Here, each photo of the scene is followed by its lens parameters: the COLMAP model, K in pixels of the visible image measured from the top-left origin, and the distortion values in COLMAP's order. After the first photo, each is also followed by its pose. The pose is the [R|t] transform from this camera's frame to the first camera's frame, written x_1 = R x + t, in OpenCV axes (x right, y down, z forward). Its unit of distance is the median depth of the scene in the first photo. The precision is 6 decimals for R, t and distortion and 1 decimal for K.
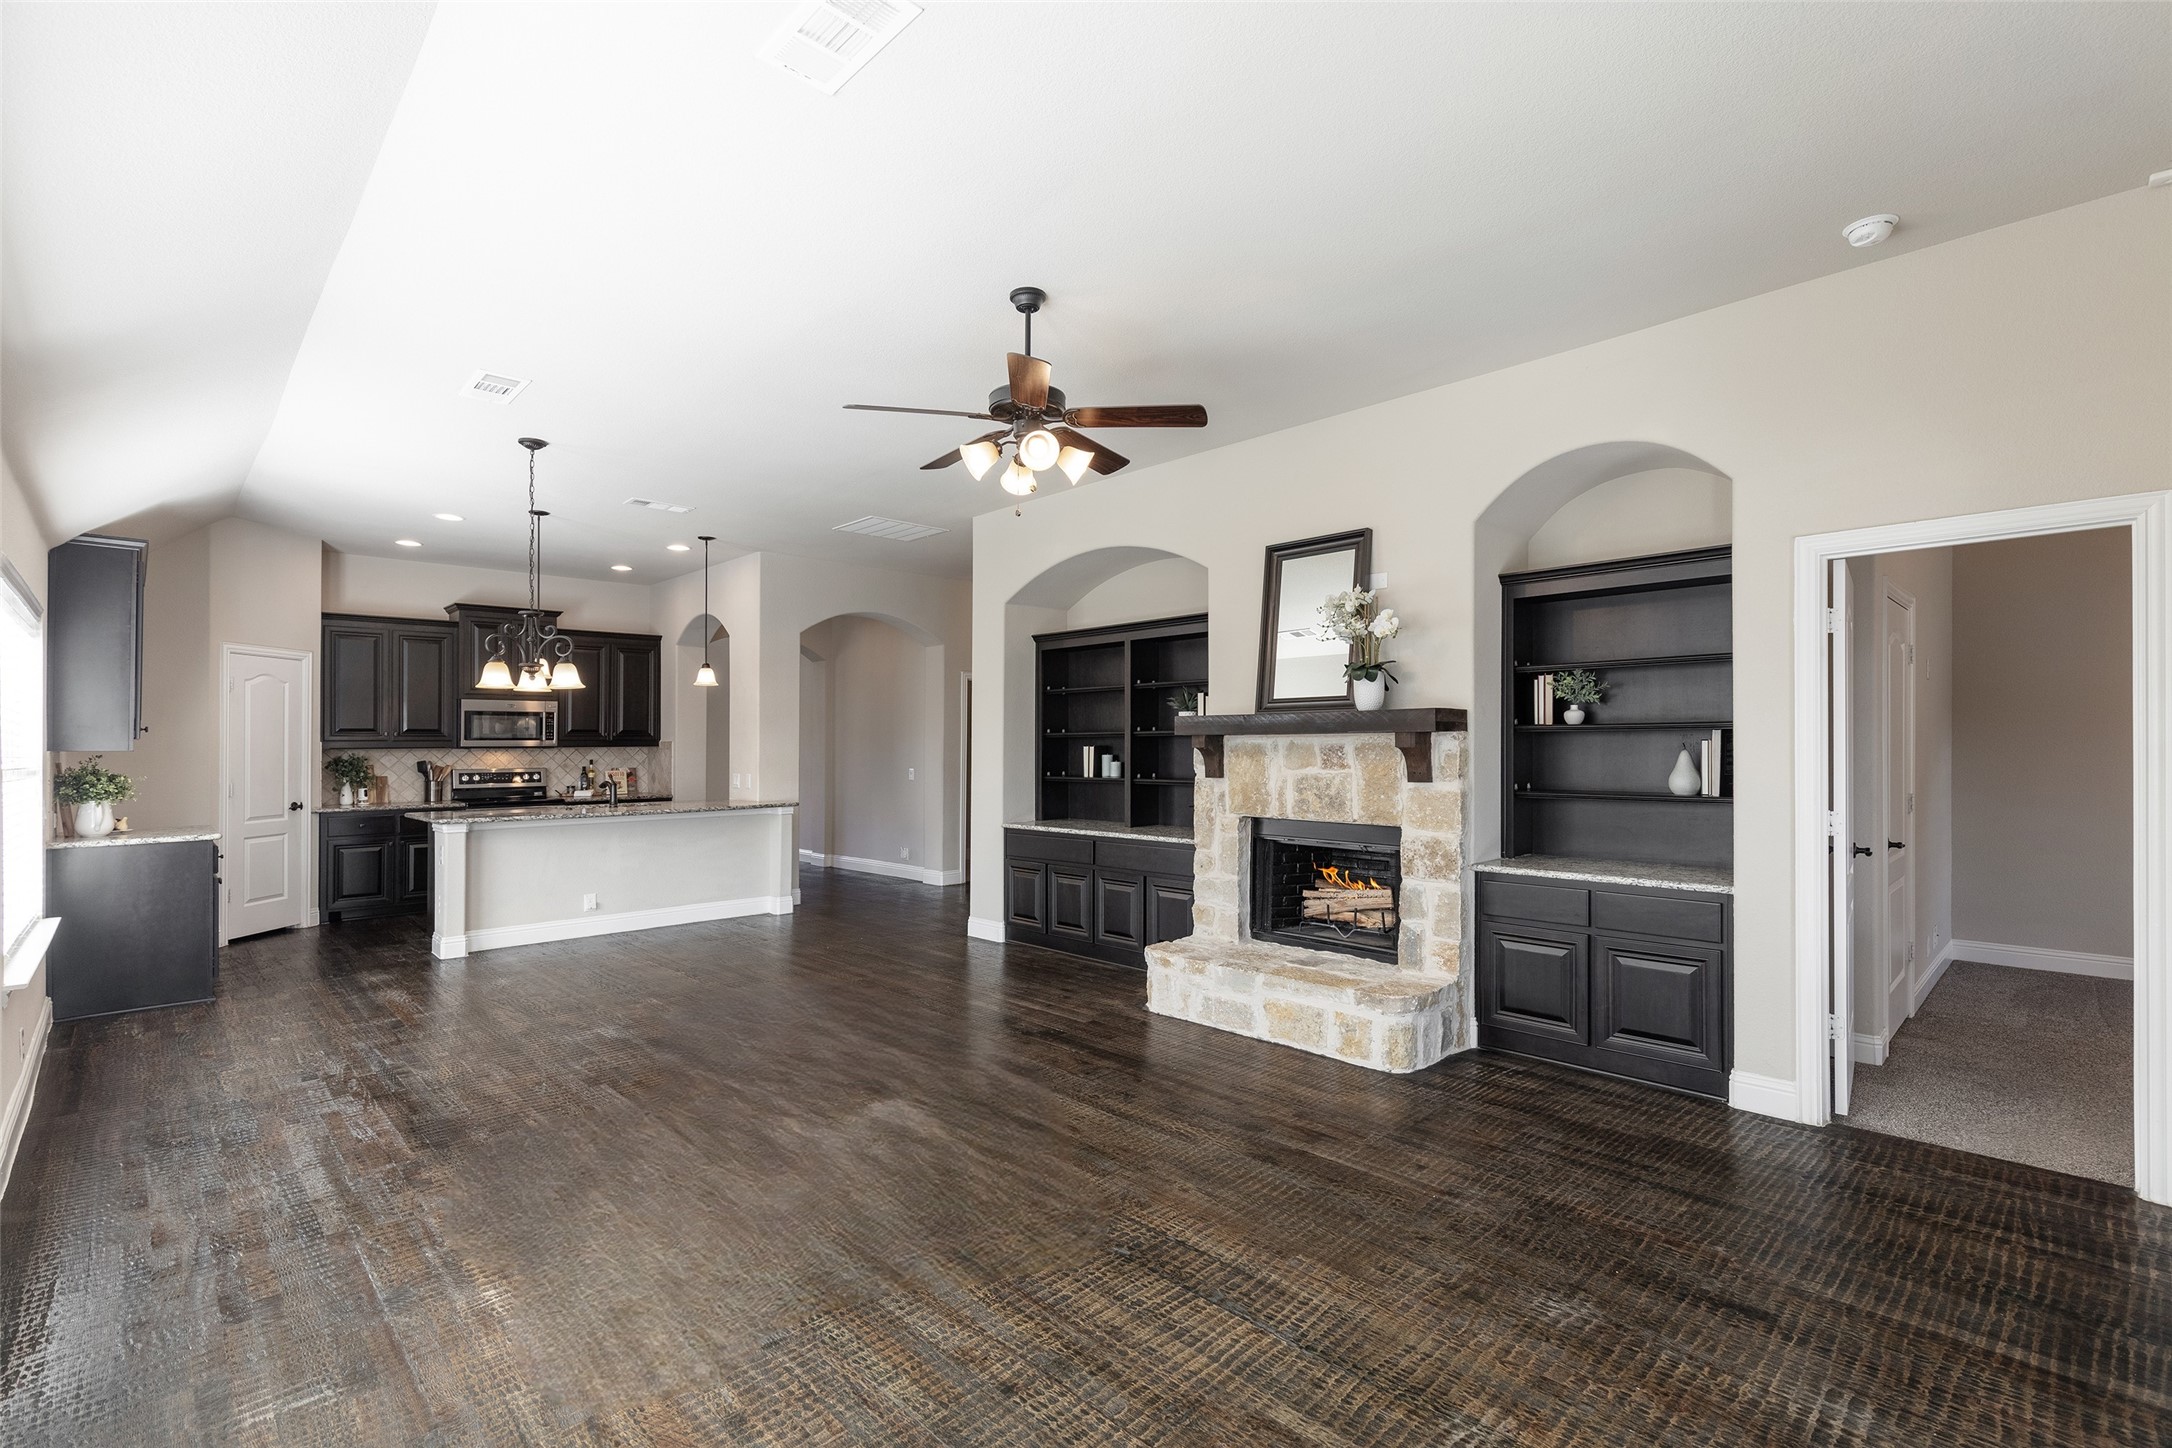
lens RADIAL K [[980.7, 0, 1087.5], [0, 980.7, 724.5], [0, 0, 1]] dist [0.009295, -0.001235]
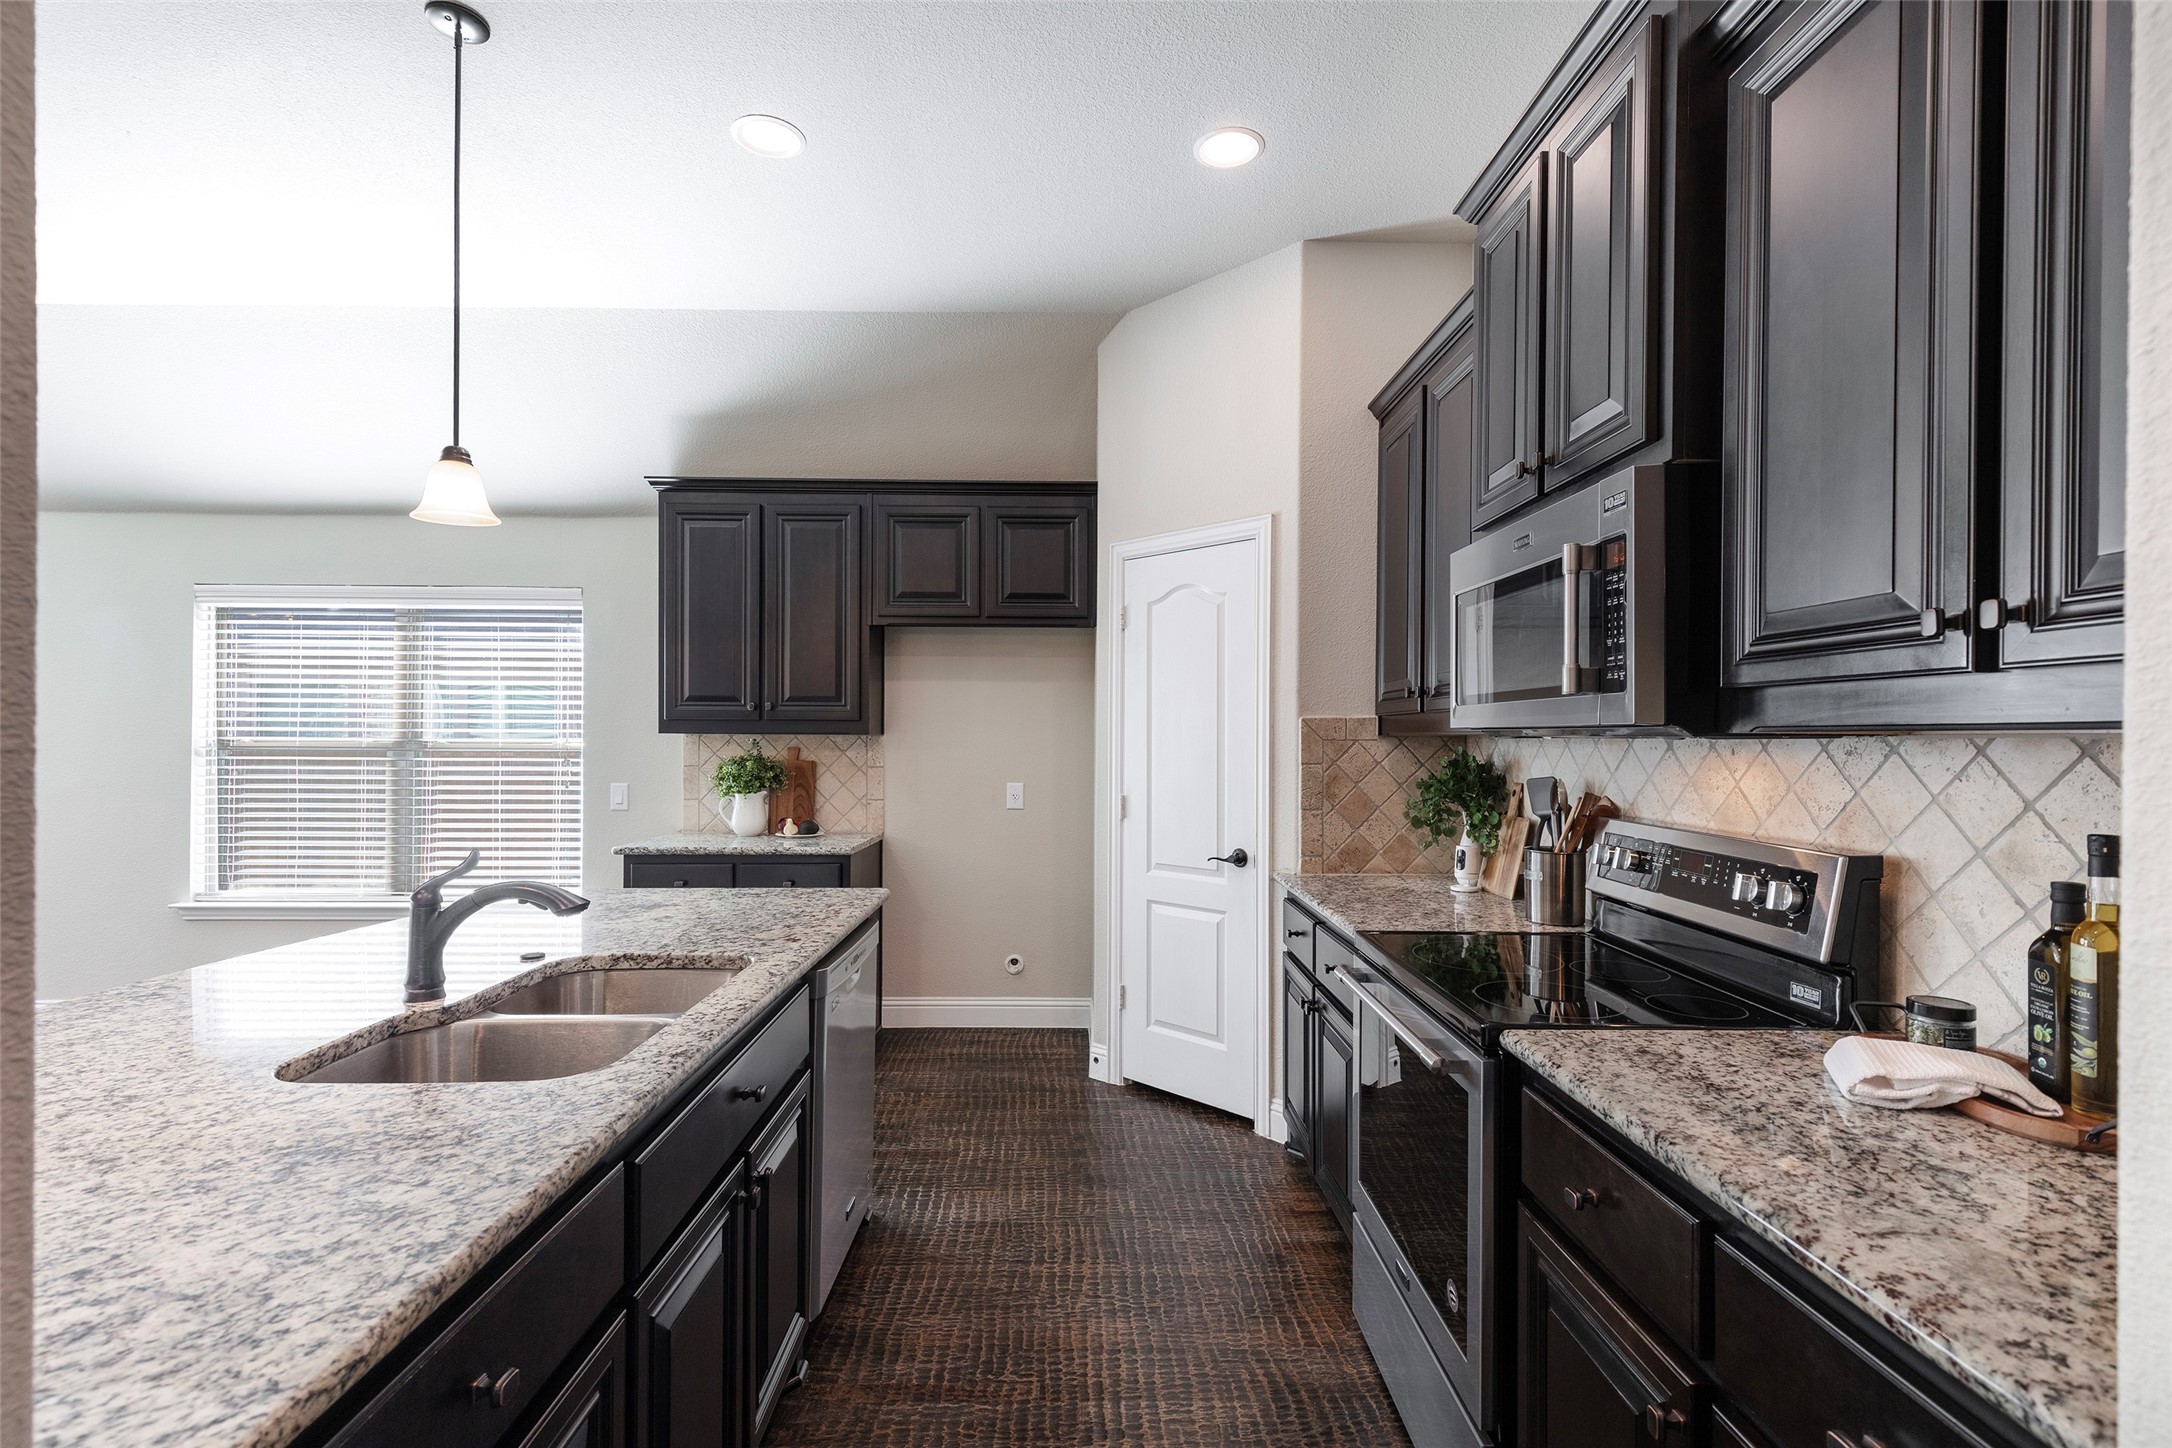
lens RADIAL K [[980.7, 0, 1109.2], [0, 980.7, 734.6], [0, 0, 1]] dist [0.009295, -0.001235]
pose [[-0.685333, -0.000054, -0.728230, -0.372118], [0.012287, 0.999857, -0.011637, 0.026026], [0.728126, -0.016922, -0.685234, 1.119710]]
